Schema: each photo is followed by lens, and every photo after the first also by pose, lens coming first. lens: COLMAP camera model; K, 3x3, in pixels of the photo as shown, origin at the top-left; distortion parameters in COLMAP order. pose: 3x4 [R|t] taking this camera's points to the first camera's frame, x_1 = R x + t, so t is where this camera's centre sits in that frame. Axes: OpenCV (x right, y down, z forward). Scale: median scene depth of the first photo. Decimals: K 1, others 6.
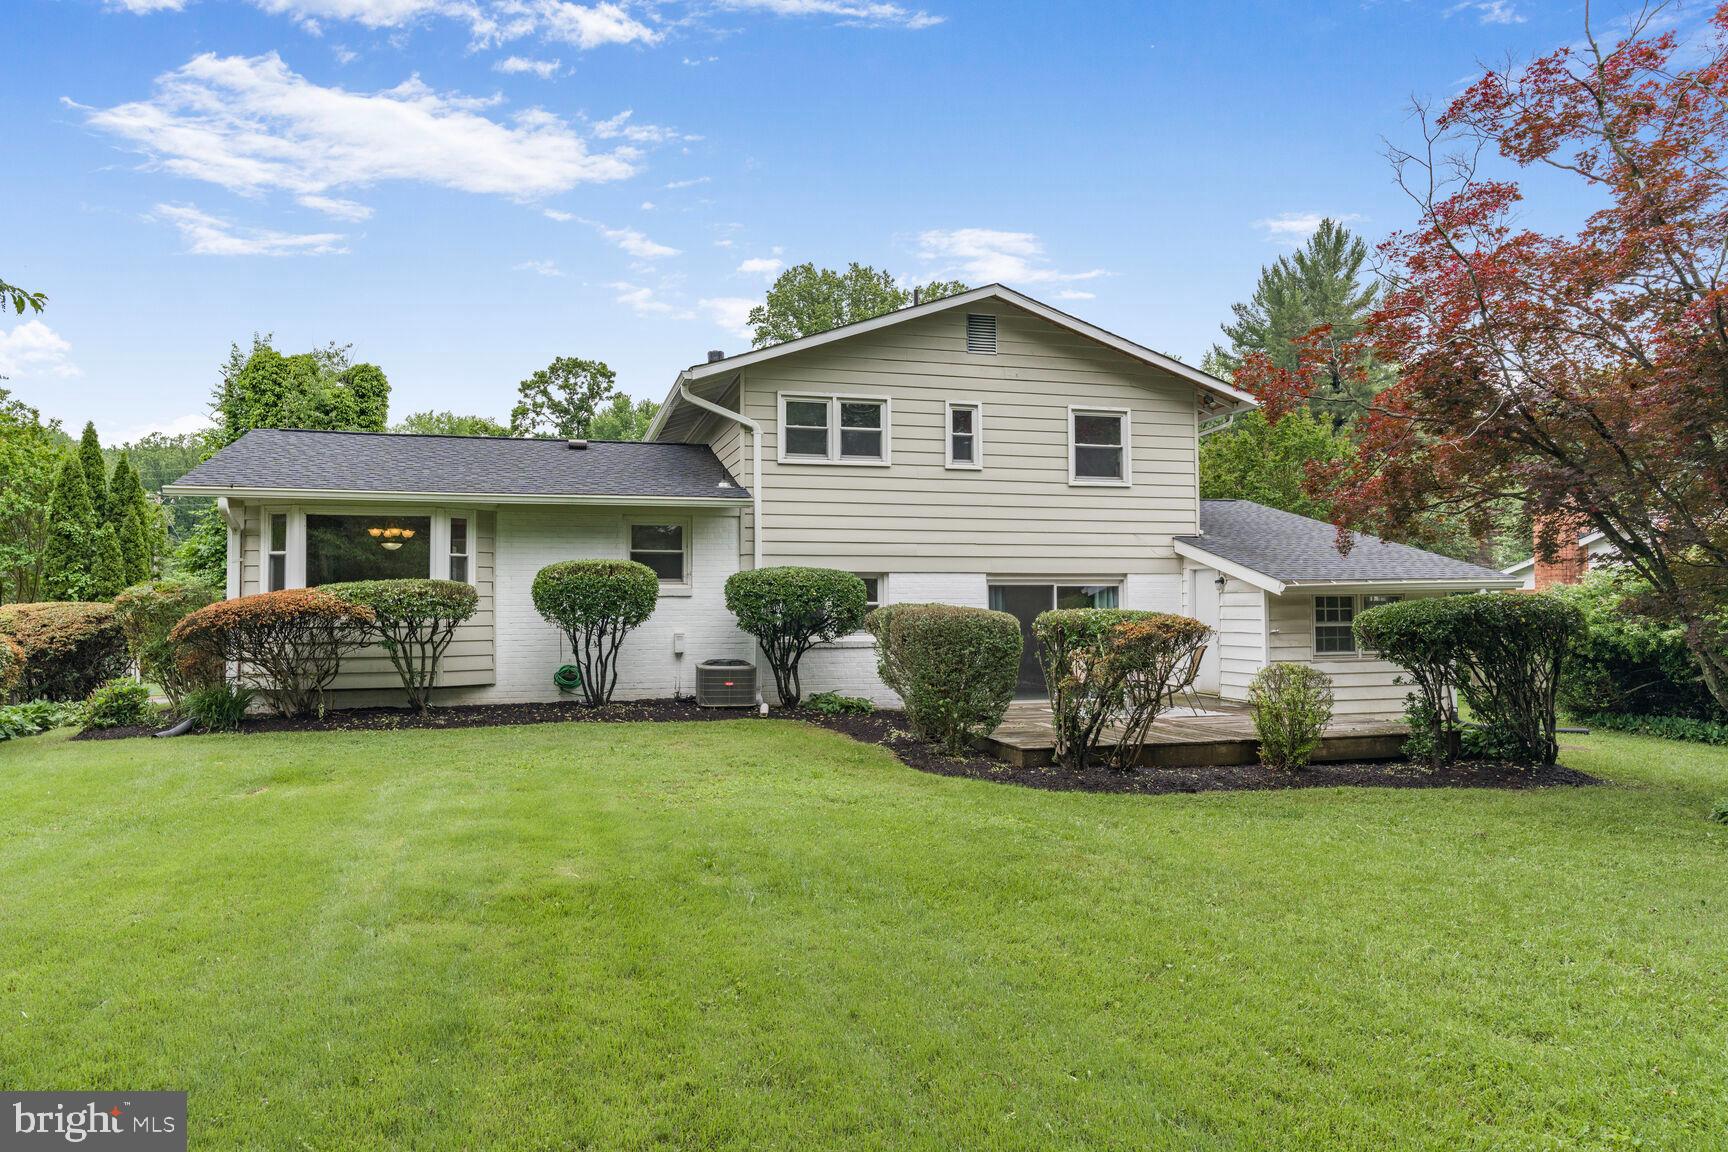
lens RADIAL K [[1136.5, 0, 864.0], [0, 1136.5, 576.0], [0, 0, 1]] dist [0.005010, 0.000986]
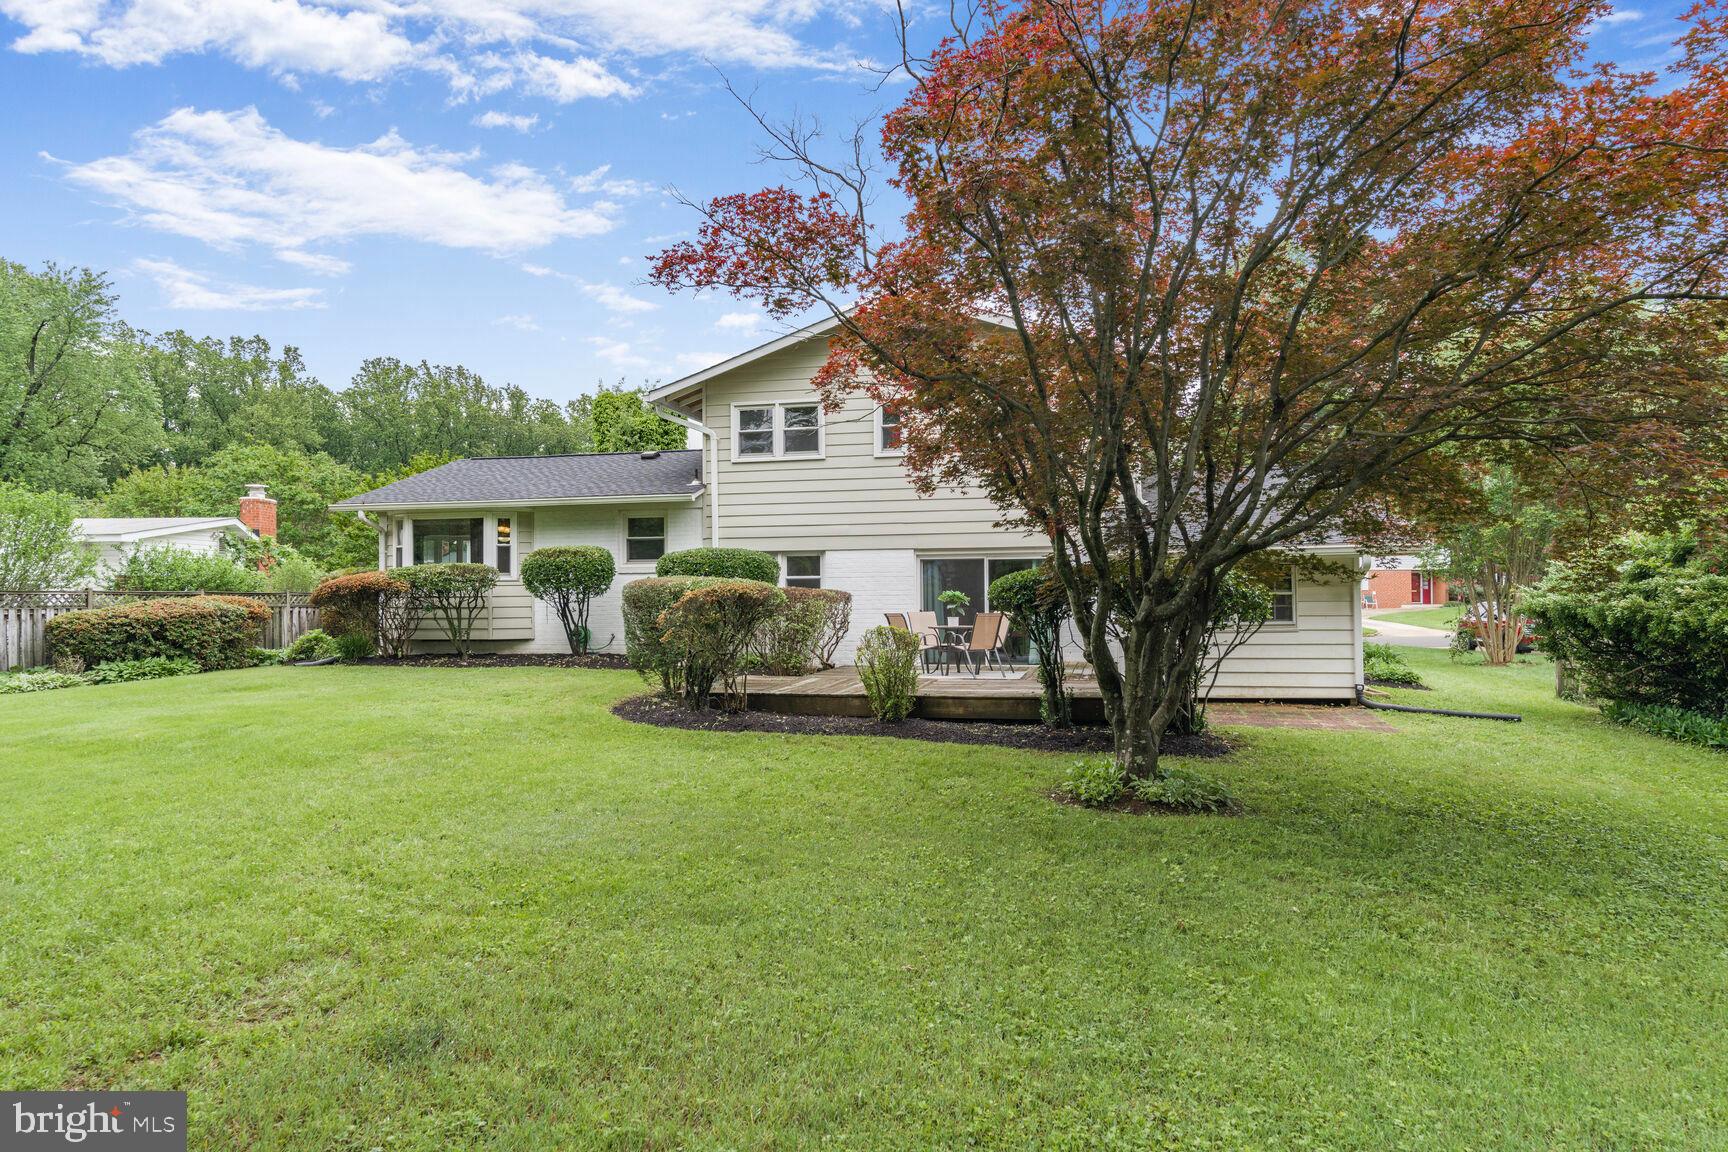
lens RADIAL K [[1095.4, 0, 864.0], [0, 1095.4, 576.0], [0, 0, 1]] dist [-0.001997, -0.000361]
pose [[0.875010, -0.010679, -0.483988, 0.655885], [0.019503, 0.999723, 0.013201, 0.010058], [0.483712, -0.020991, 0.874975, 0.044519]]
